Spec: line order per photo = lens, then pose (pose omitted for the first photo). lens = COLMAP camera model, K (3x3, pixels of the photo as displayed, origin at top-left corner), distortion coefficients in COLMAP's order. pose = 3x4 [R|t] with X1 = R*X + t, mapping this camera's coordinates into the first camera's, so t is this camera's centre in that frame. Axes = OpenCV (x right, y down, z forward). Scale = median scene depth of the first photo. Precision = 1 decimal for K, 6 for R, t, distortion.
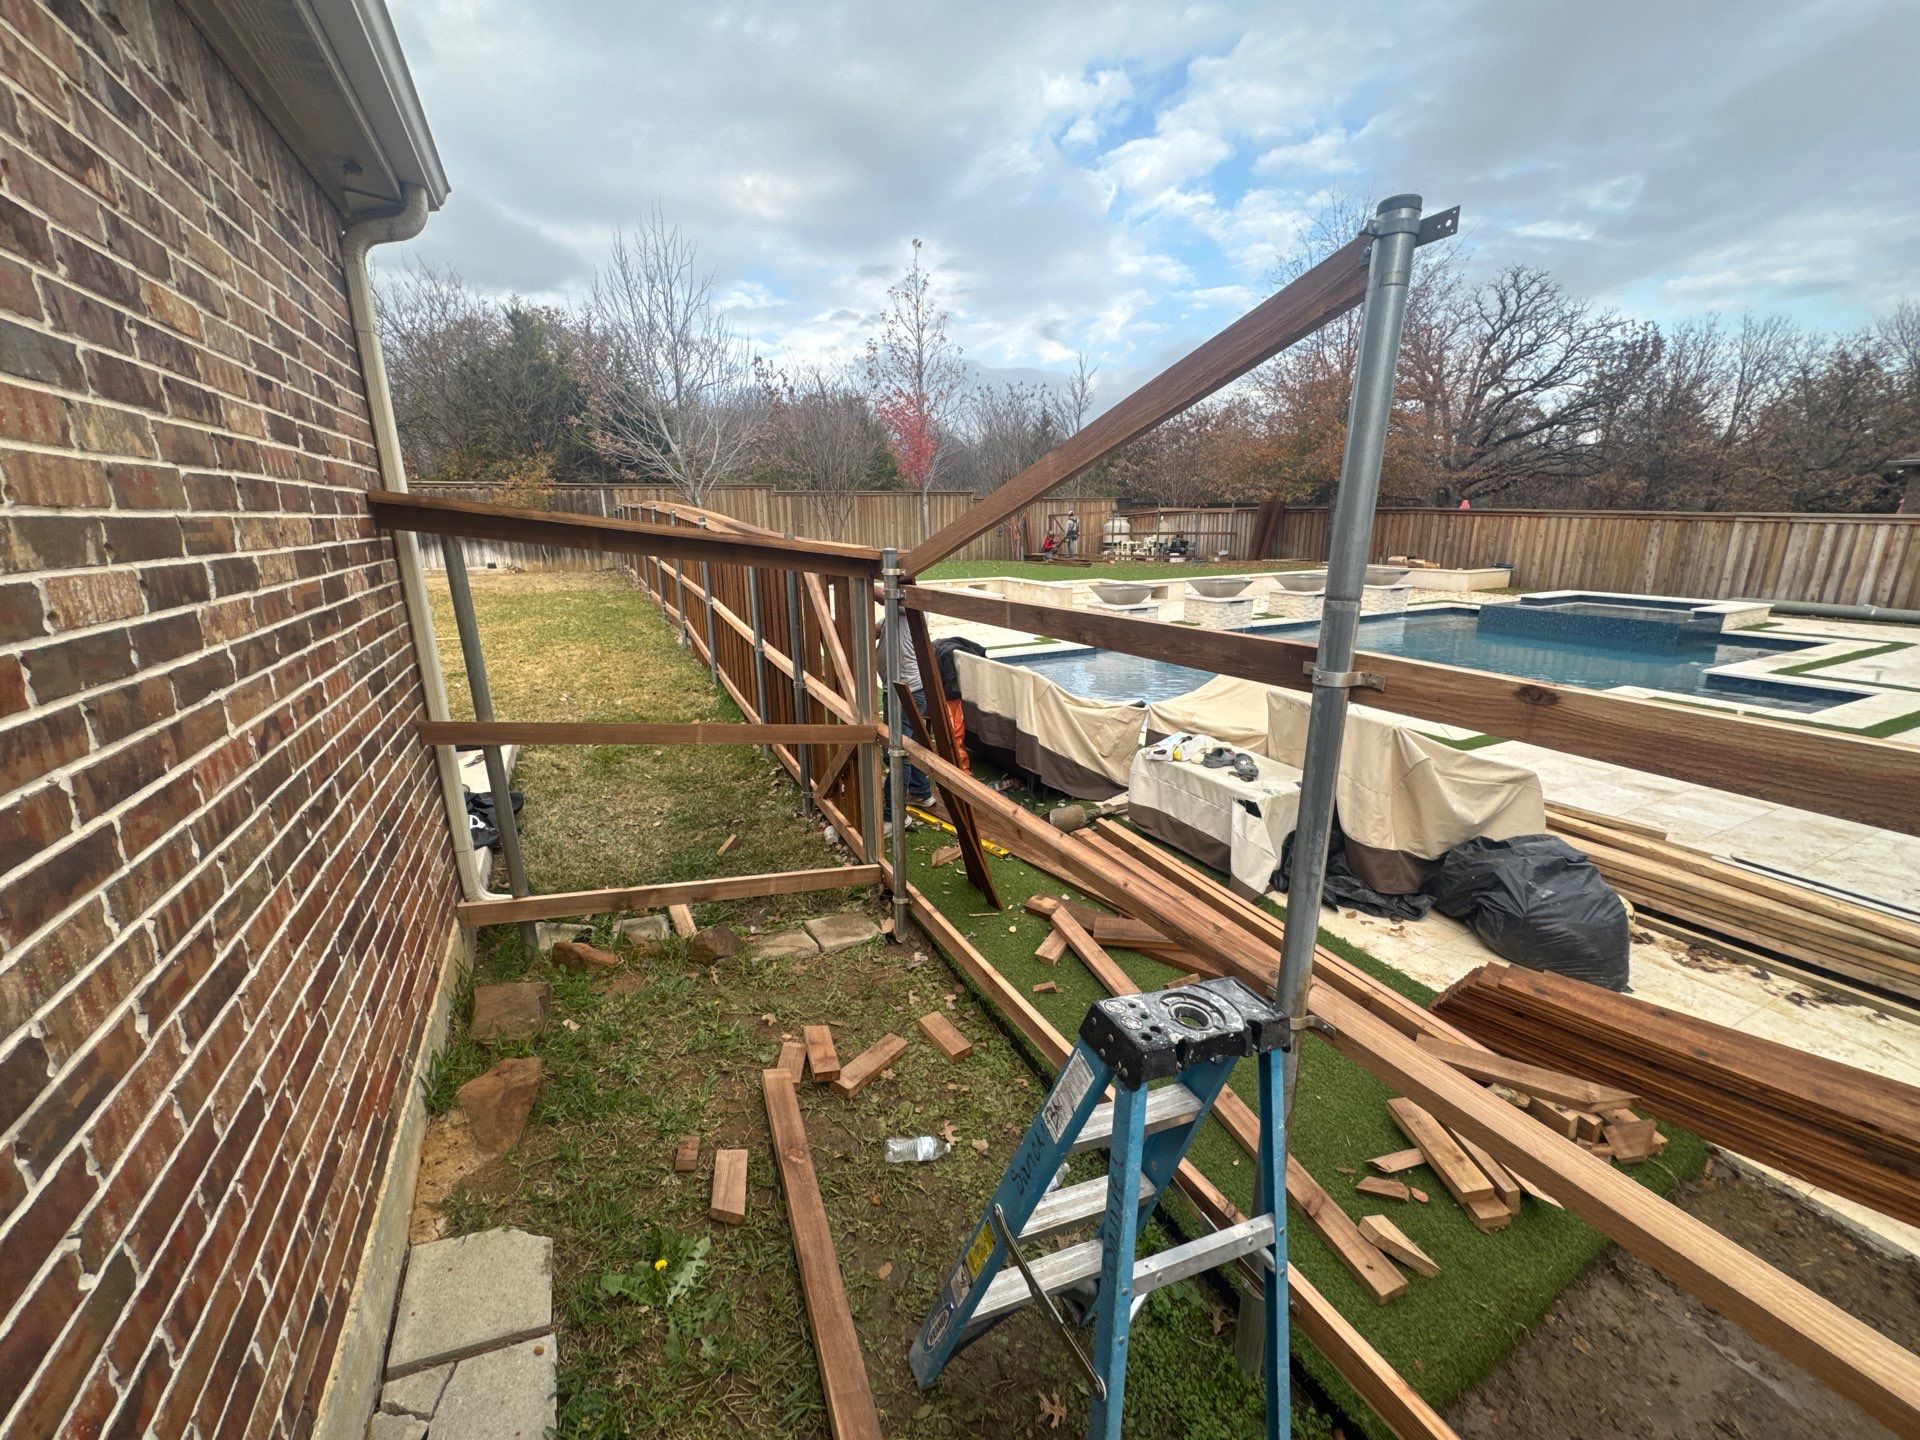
lens RADIAL K [[759.5, 0, 954.2], [0, 759.5, 712.1], [0, 0, 1]] dist [-0.002365, 0.000475]
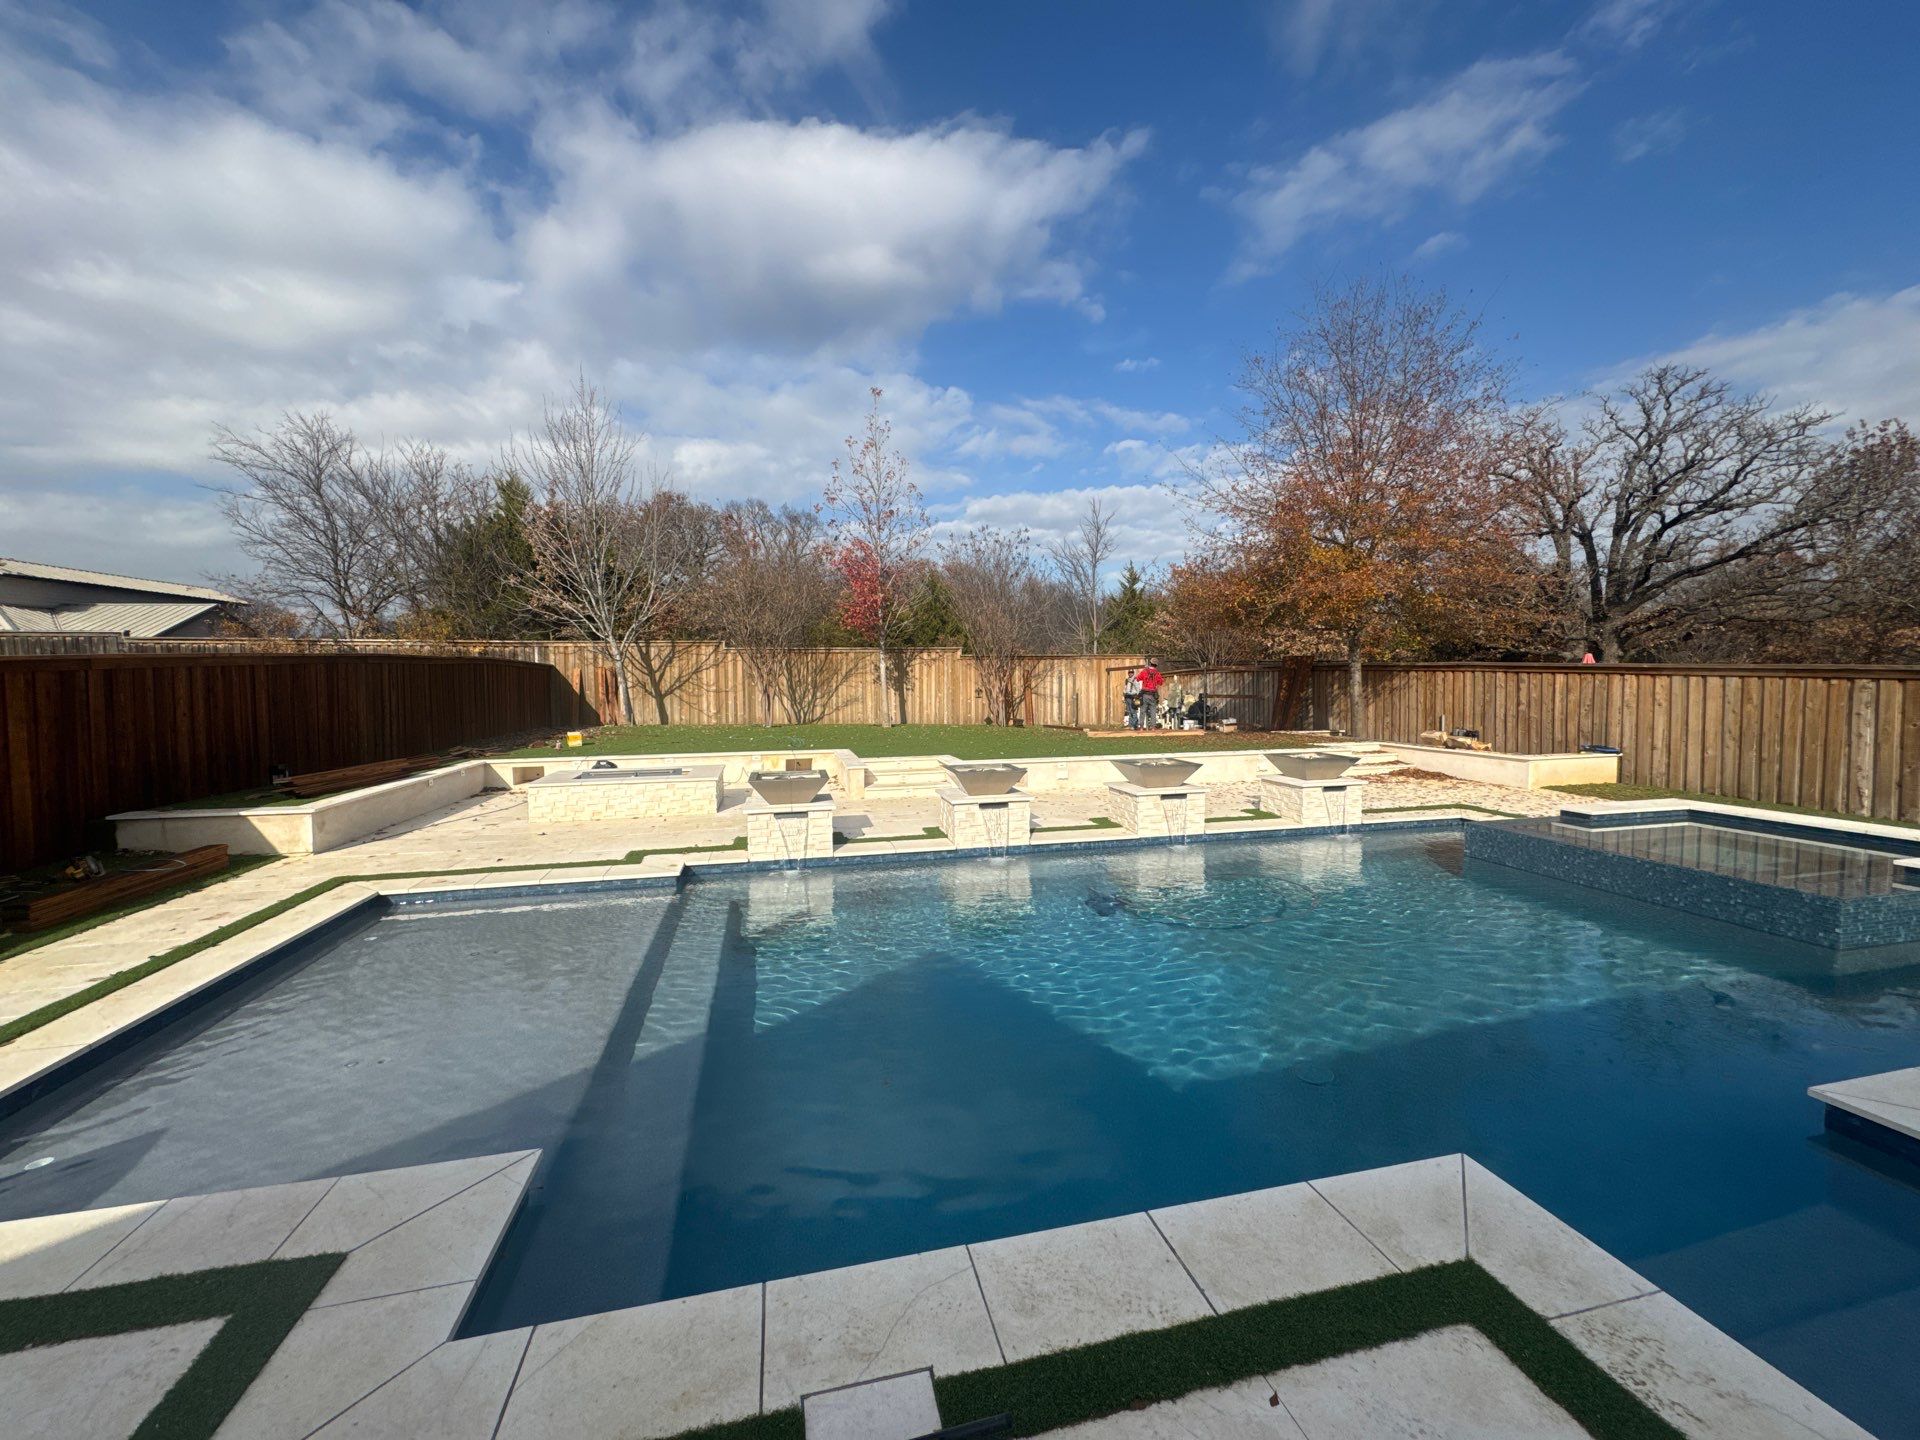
lens RADIAL K [[759.5, 0, 950.5], [0, 759.5, 704.9], [0, 0, 1]] dist [-0.002365, 0.000475]
pose [[0.973178, 0.010981, -0.229790, 0.217995], [-0.061082, 0.975341, -0.212081, -0.039966], [0.221794, 0.220429, 0.949852, 0.175580]]
